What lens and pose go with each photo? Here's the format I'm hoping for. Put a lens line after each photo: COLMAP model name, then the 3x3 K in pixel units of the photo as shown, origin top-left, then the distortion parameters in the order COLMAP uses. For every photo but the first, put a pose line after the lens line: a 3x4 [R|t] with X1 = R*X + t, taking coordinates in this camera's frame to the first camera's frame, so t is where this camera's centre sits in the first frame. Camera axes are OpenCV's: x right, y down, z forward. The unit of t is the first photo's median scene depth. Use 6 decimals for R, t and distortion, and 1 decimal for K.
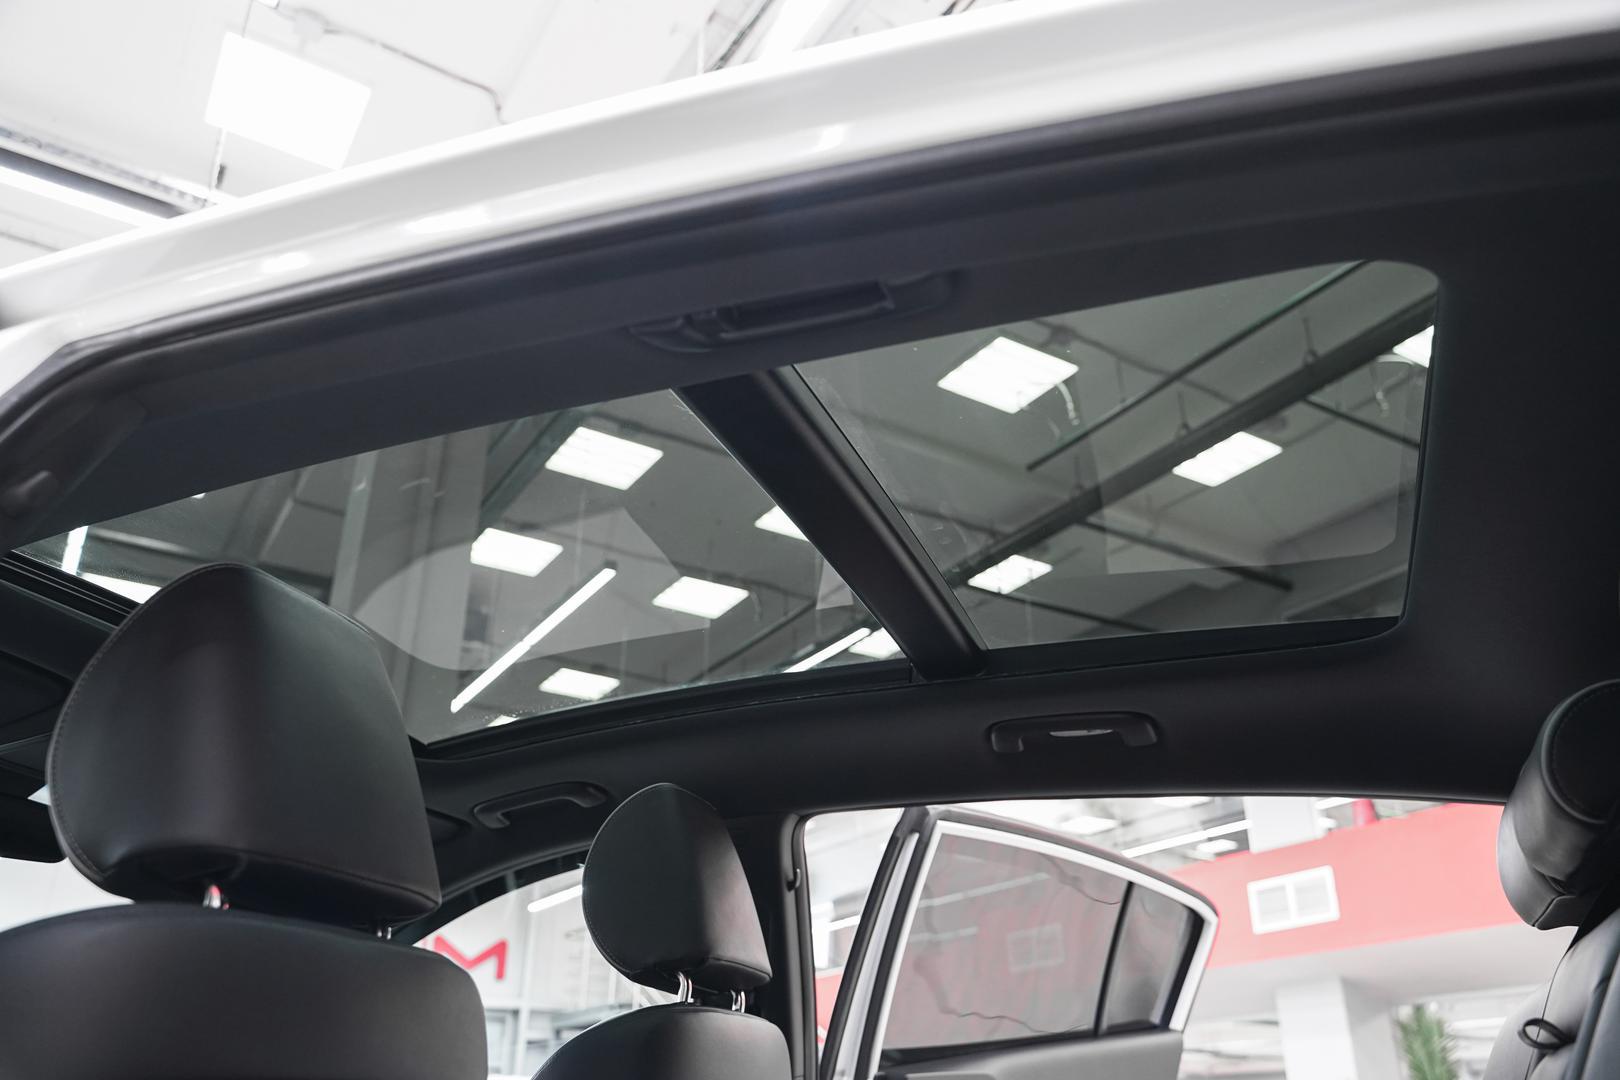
lens RADIAL K [[1328.0, 0, 810.0], [0, 1328.0, 540.0], [0, 0, 1]] dist [0.003866, 0.005526]
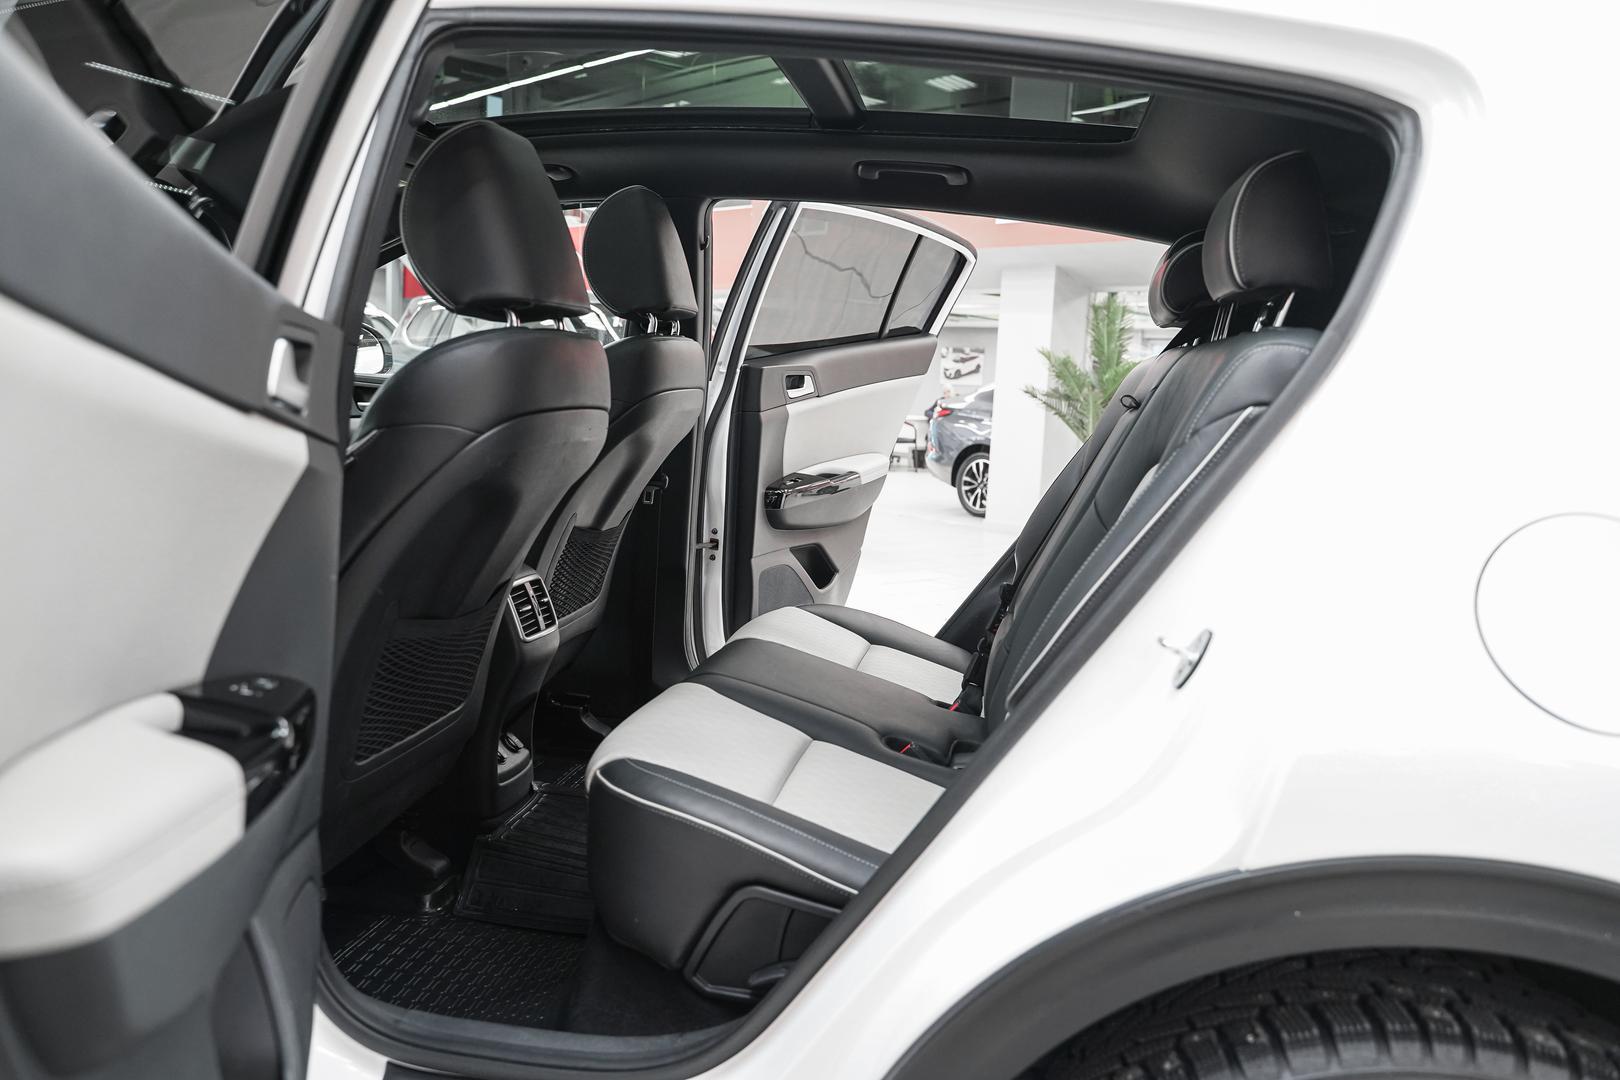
lens RADIAL K [[1328.0, 0, 810.0], [0, 1328.0, 540.0], [0, 0, 1]] dist [0.003866, 0.005526]
pose [[0.981253, 0.029625, 0.190432, -0.152719], [-0.126504, 0.844451, 0.520479, -0.218953], [-0.145391, -0.534813, 0.832368, -0.360831]]
